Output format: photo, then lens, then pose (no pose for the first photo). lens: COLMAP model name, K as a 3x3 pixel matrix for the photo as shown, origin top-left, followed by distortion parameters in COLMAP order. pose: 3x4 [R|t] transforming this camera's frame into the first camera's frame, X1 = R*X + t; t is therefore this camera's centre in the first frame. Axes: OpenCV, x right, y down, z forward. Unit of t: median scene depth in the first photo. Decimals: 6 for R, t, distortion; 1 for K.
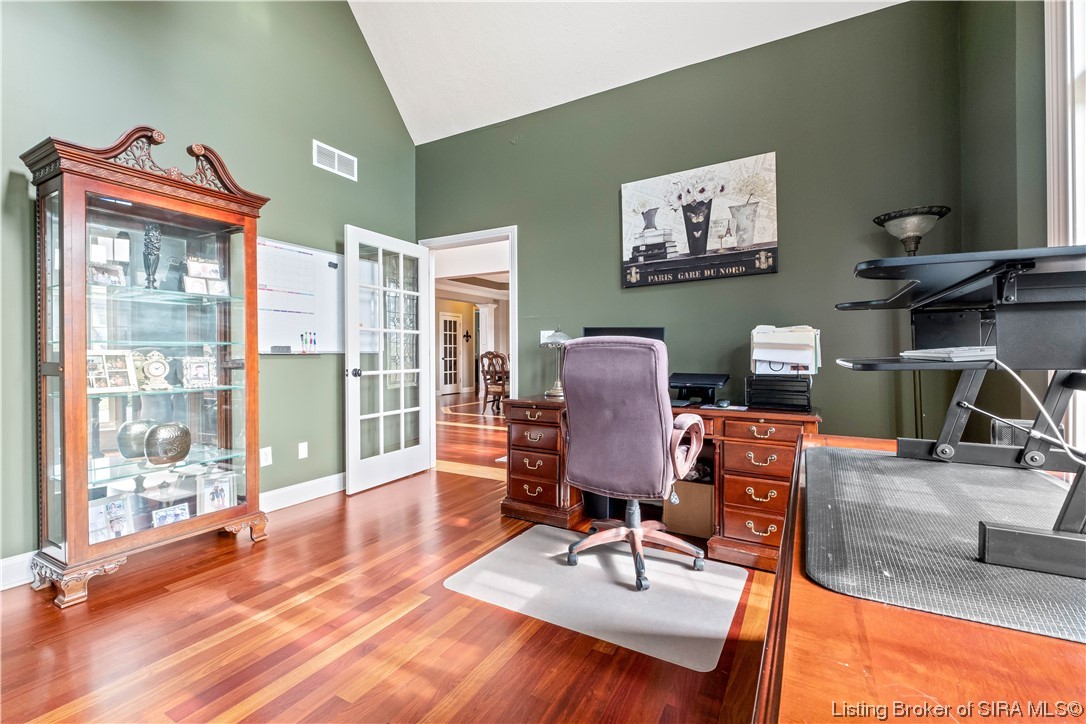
lens RADIAL K [[480.9, 0, 540.6], [0, 480.9, 354.5], [0, 0, 1]] dist [0.004490, -0.004818]
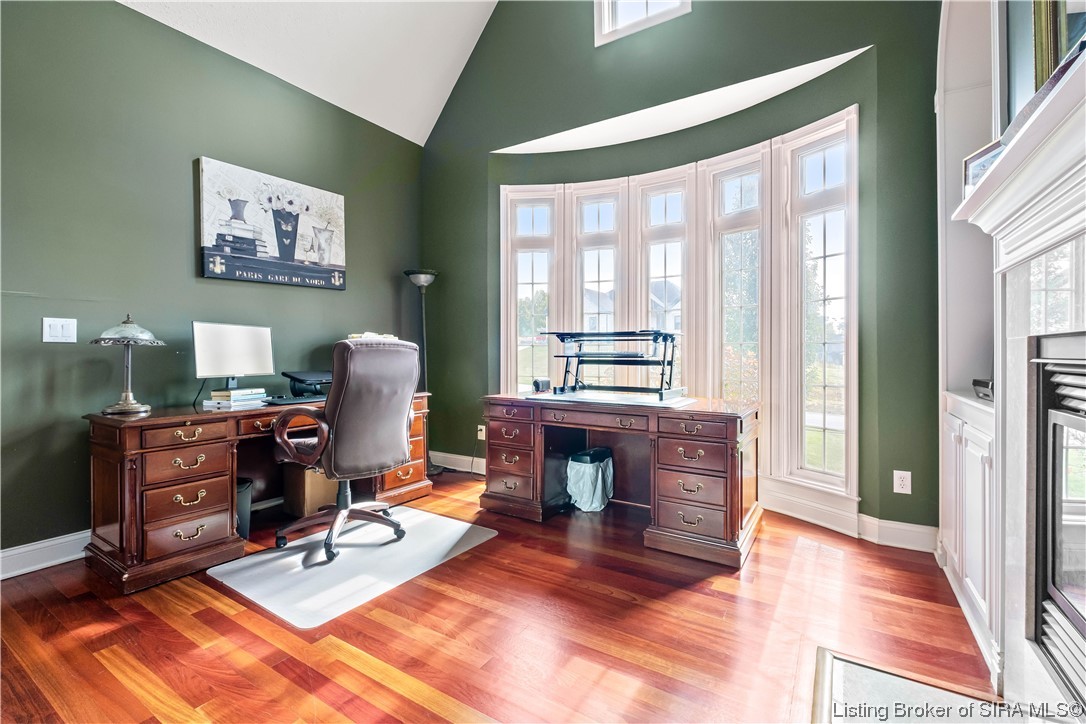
lens RADIAL K [[480.9, 0, 542.4], [0, 480.9, 355.2], [0, 0, 1]] dist [0.004490, -0.004818]
pose [[0.036638, -0.004602, 0.999318, -0.727845], [0.003709, 0.999983, 0.004469, -0.000629], [-0.999322, 0.003543, 0.036655, 0.397319]]
